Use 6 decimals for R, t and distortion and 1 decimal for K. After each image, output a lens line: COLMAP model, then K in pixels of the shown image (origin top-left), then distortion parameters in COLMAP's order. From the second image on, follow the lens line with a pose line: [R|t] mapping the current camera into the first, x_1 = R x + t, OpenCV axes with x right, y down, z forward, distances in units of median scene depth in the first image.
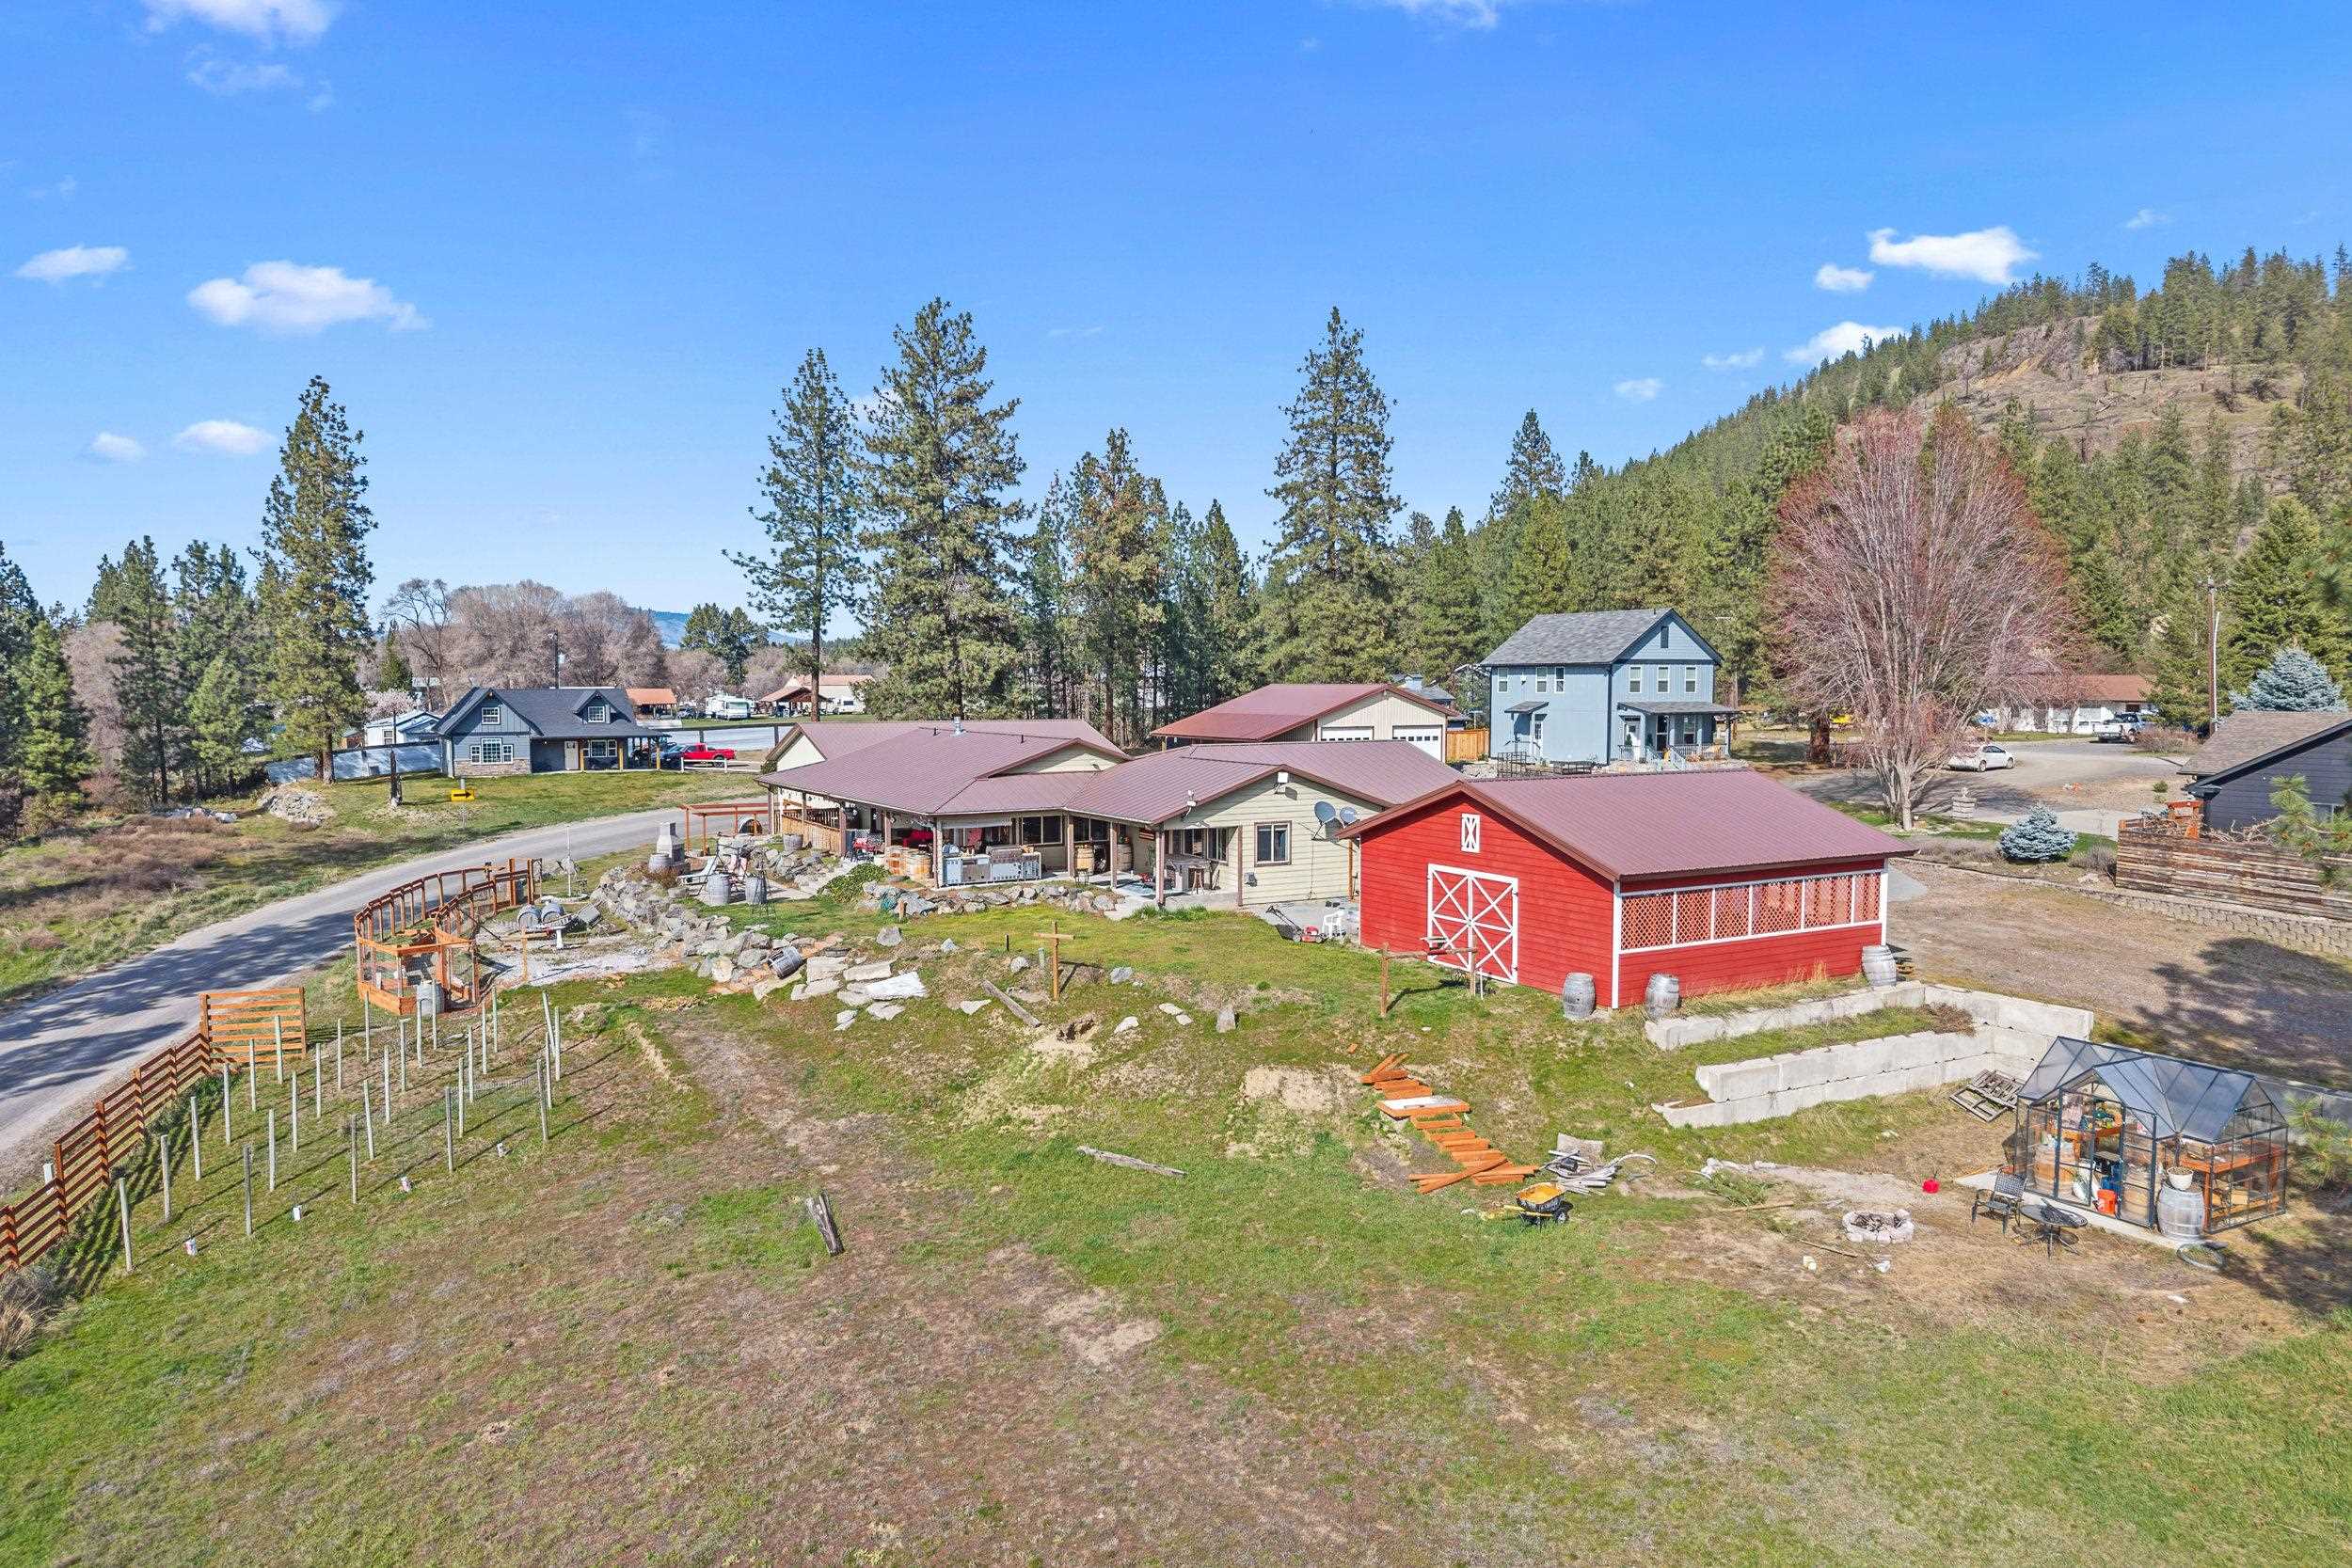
lens RADIAL K [[1580.2, 0, 1182.6], [0, 1580.2, 788.6], [0, 0, 1]] dist [0.030075, -0.031990]
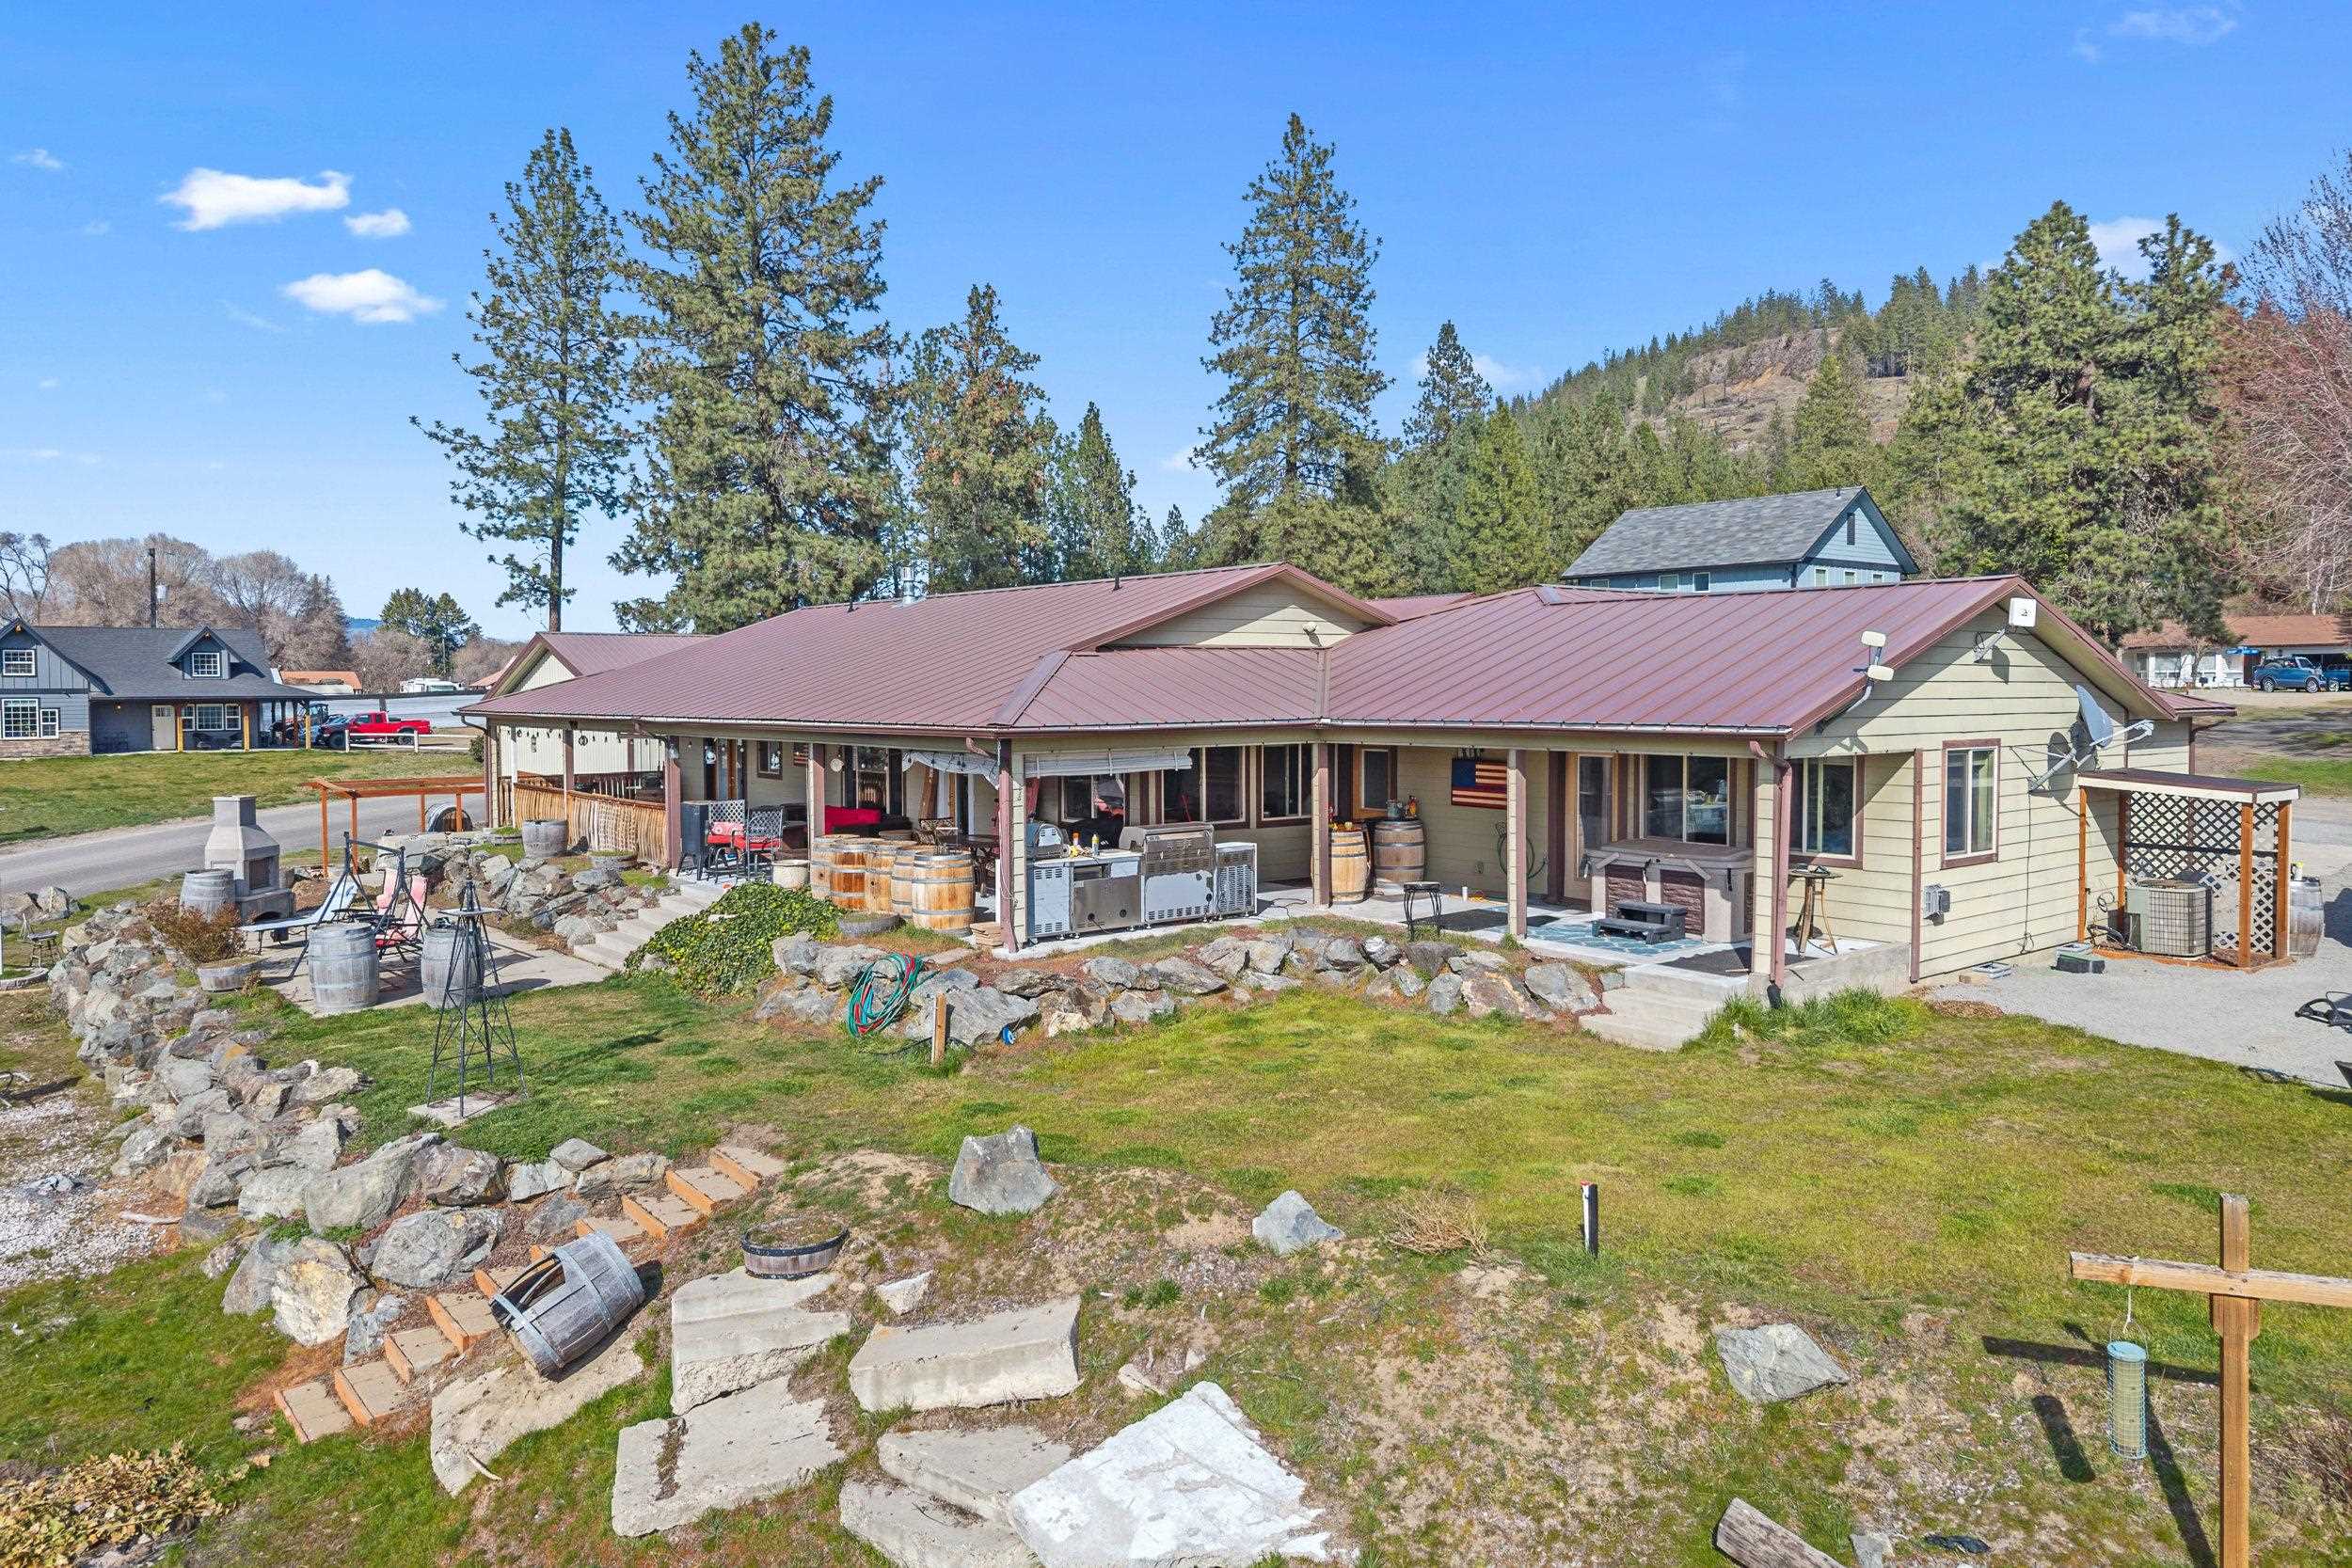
lens RADIAL K [[1580.2, 0, 1160.6], [0, 1580.2, 731.5], [0, 0, 1]] dist [0.030075, -0.031990]
pose [[0.988782, -0.007874, 0.149157, -0.094533], [0.014250, 0.999027, -0.041727, 0.016520], [-0.148684, 0.043385, 0.987933, 0.356006]]
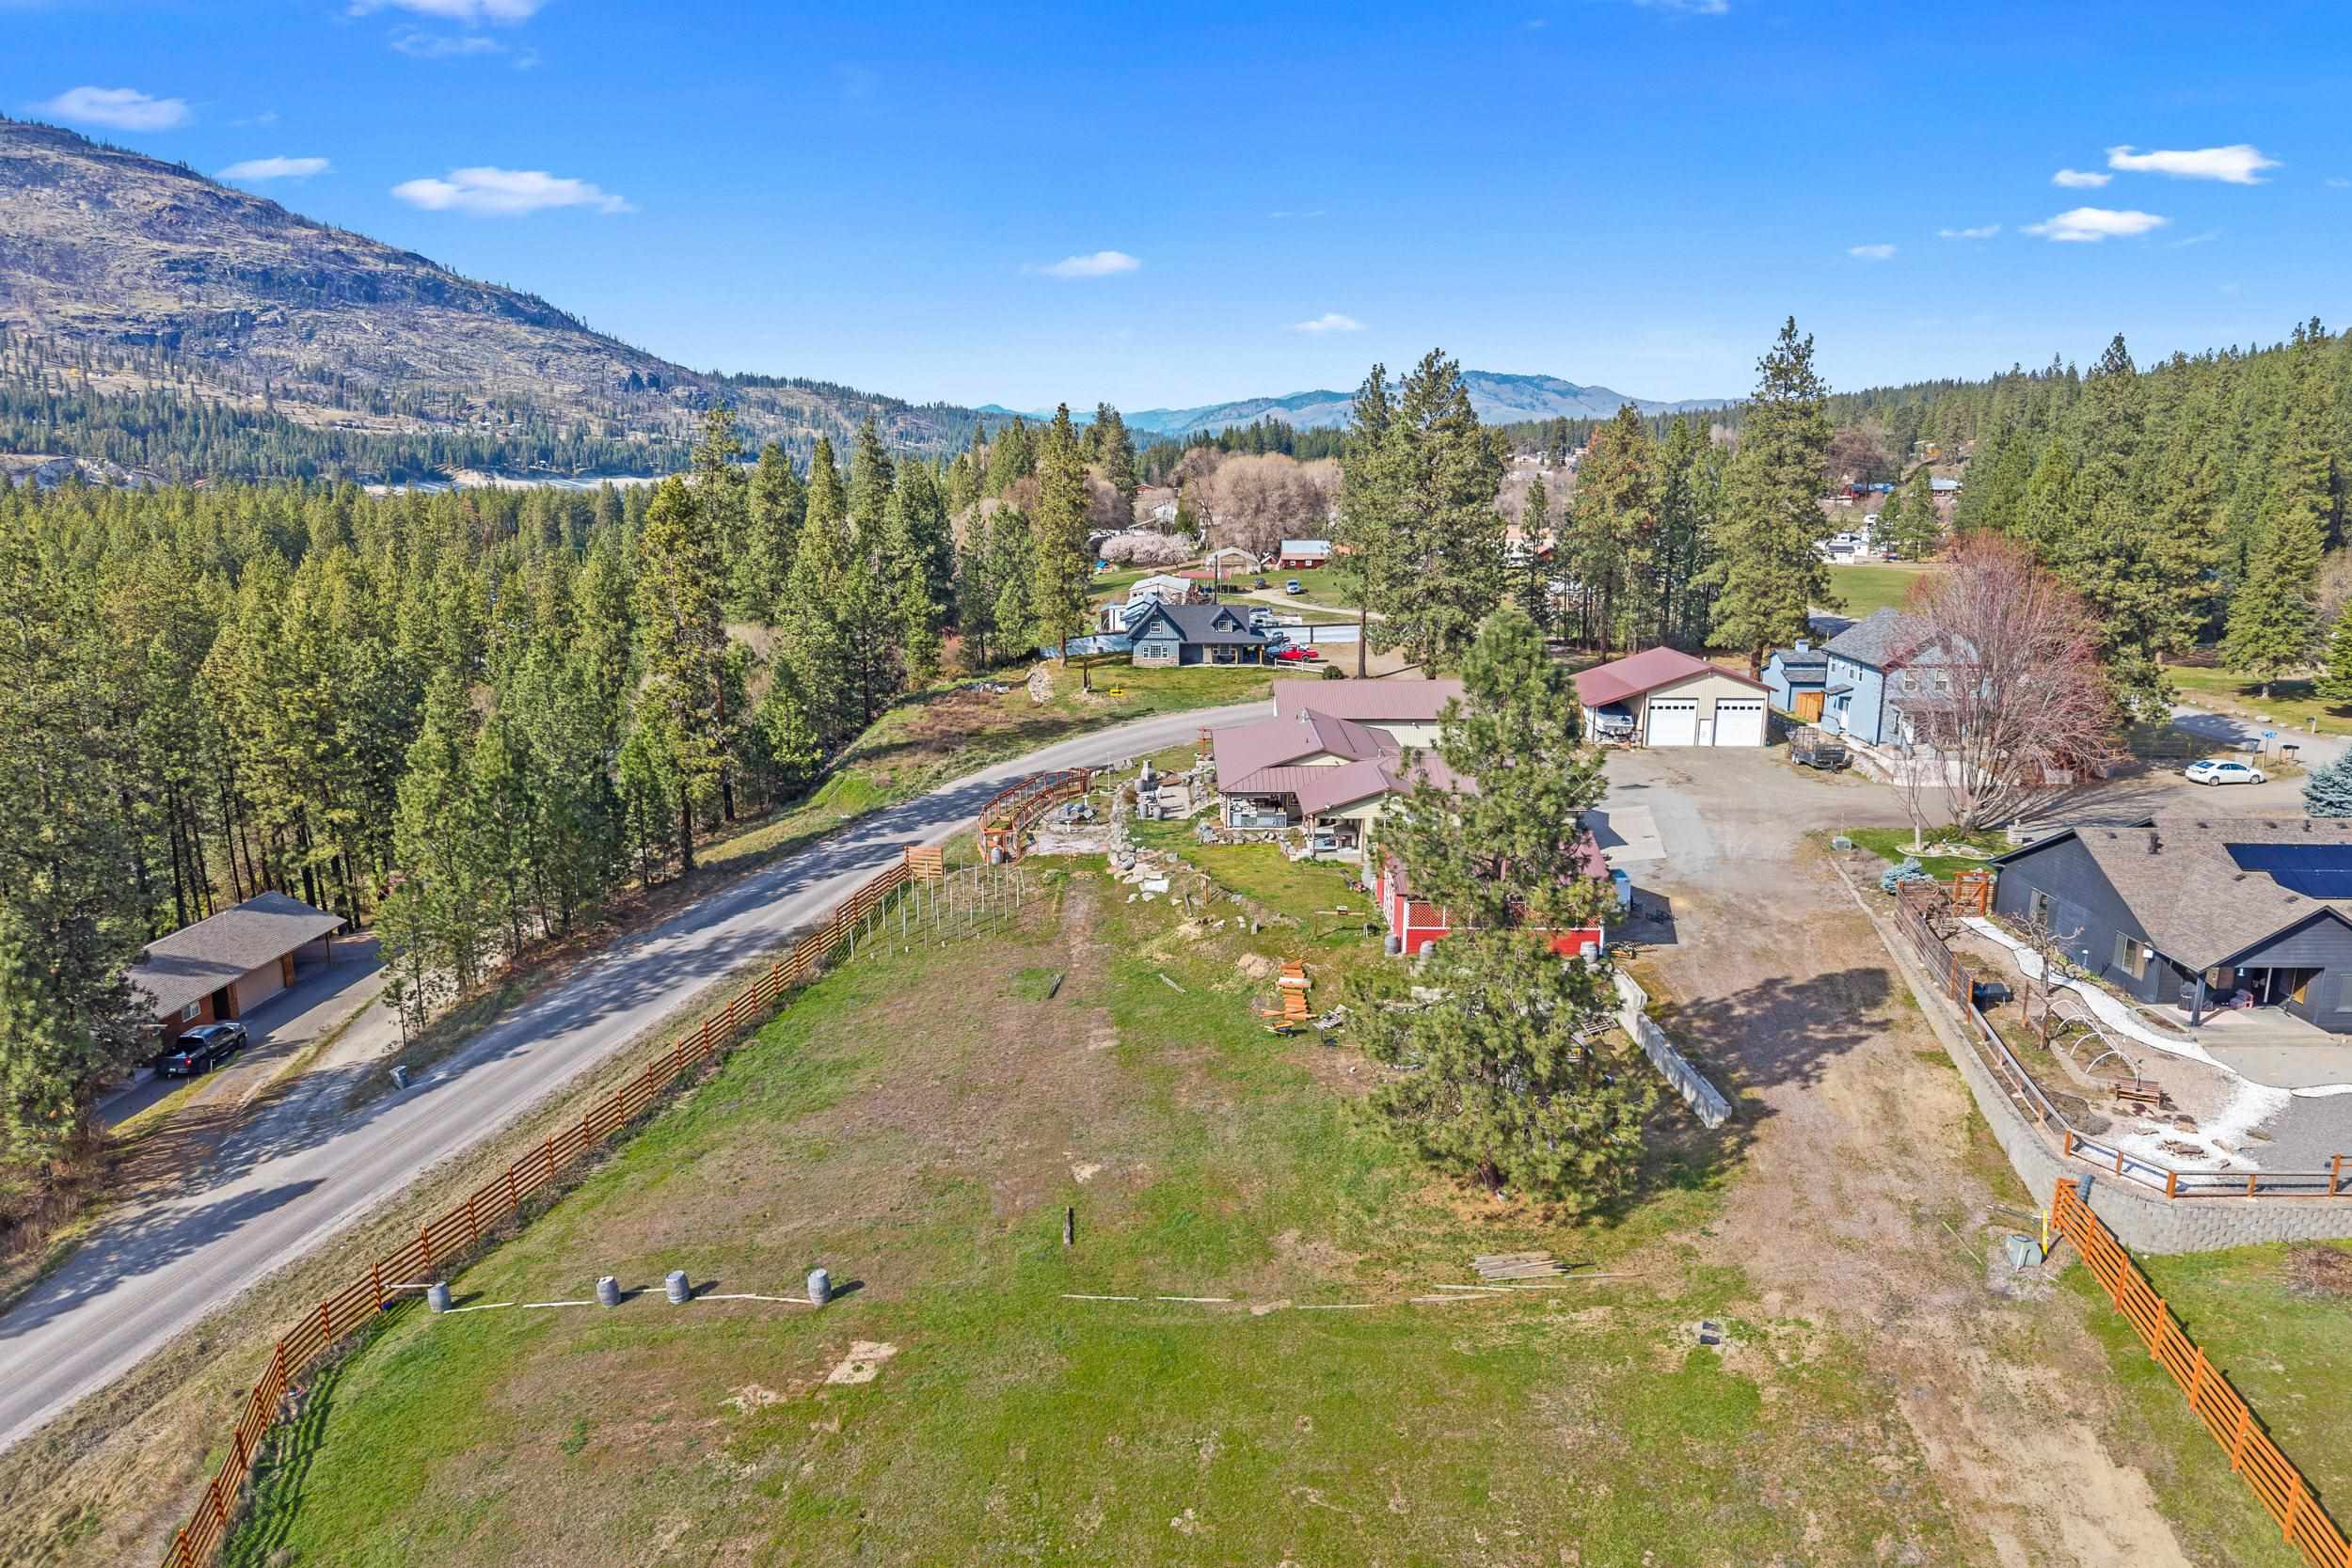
lens RADIAL K [[1580.2, 0, 1183.9], [0, 1580.2, 801.5], [0, 0, 1]] dist [0.030075, -0.031990]
pose [[0.870158, 0.115086, -0.479145, 0.380968], [-0.040164, 0.985674, 0.163808, -0.149691], [0.491133, -0.123295, 0.862315, -0.356697]]
